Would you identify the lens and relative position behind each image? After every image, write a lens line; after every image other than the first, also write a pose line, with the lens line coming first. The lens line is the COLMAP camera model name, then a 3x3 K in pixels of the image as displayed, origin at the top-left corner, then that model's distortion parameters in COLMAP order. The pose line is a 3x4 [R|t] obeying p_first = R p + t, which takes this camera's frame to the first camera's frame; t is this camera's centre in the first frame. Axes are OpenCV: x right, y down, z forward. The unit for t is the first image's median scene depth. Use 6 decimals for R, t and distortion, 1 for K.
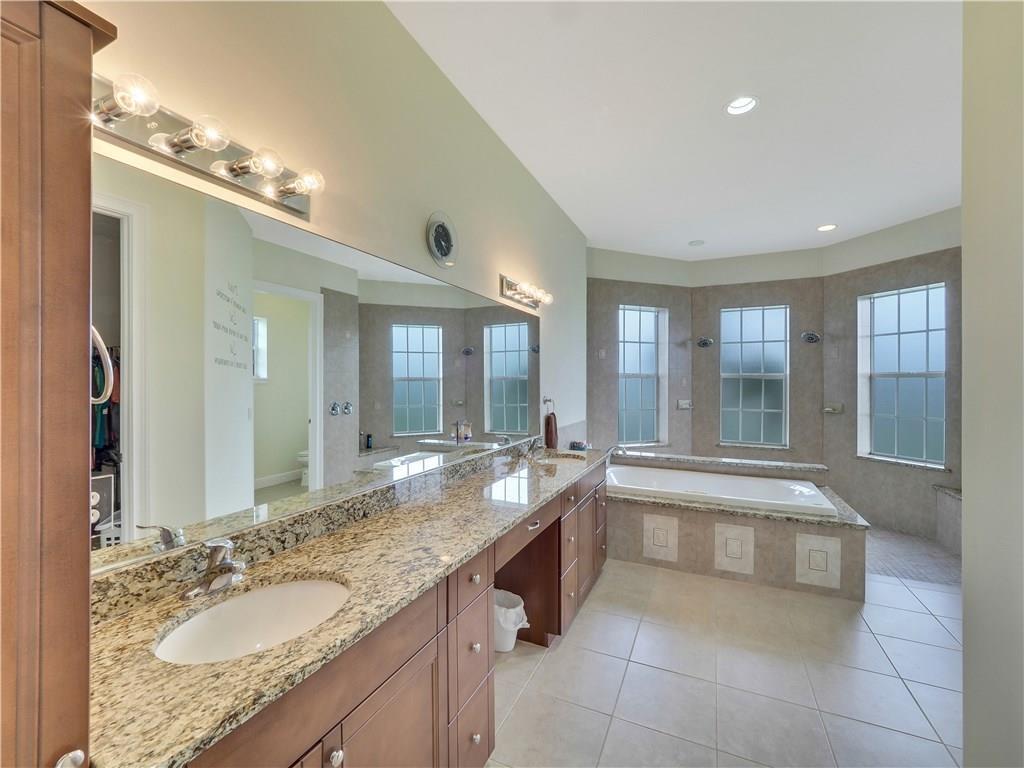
lens RADIAL K [[438.4, 0, 515.9], [0, 438.4, 381.3], [0, 0, 1]] dist [-0.009874, 0.000763]
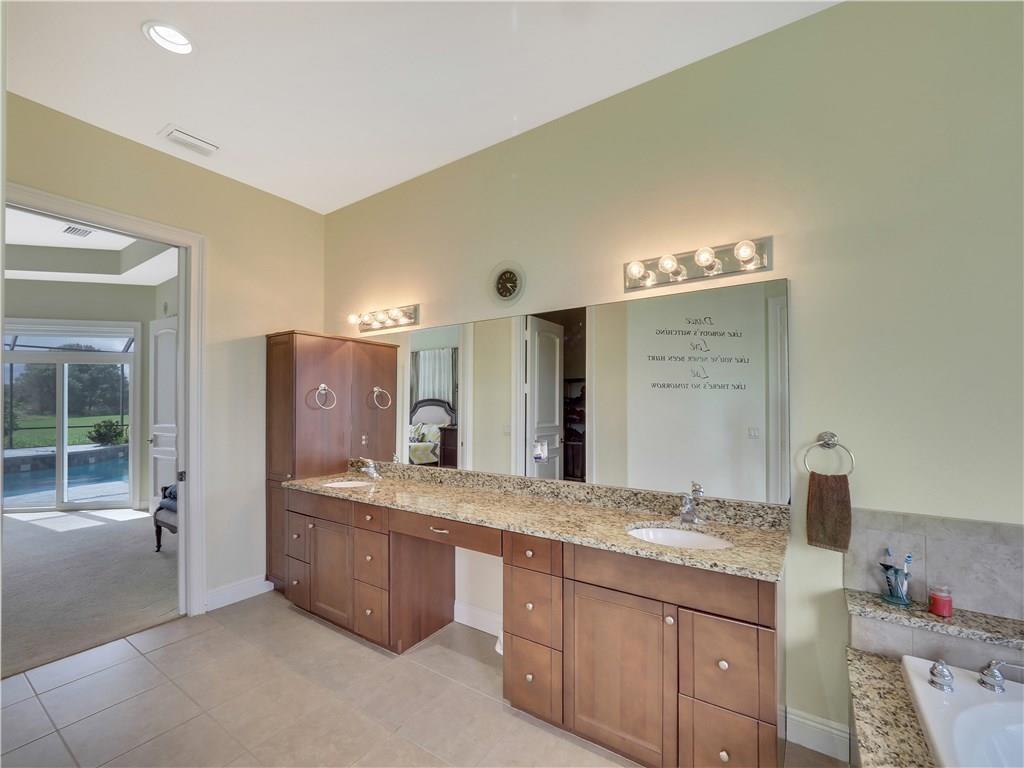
lens RADIAL K [[438.4, 0, 518.6], [0, 438.4, 400.2], [0, 0, 1]] dist [-0.009874, 0.000763]
pose [[-0.158013, -0.004865, -0.987425, 0.450551], [0.001978, 0.999984, -0.005243, -0.000530], [0.987435, -0.002782, -0.158001, 0.550427]]
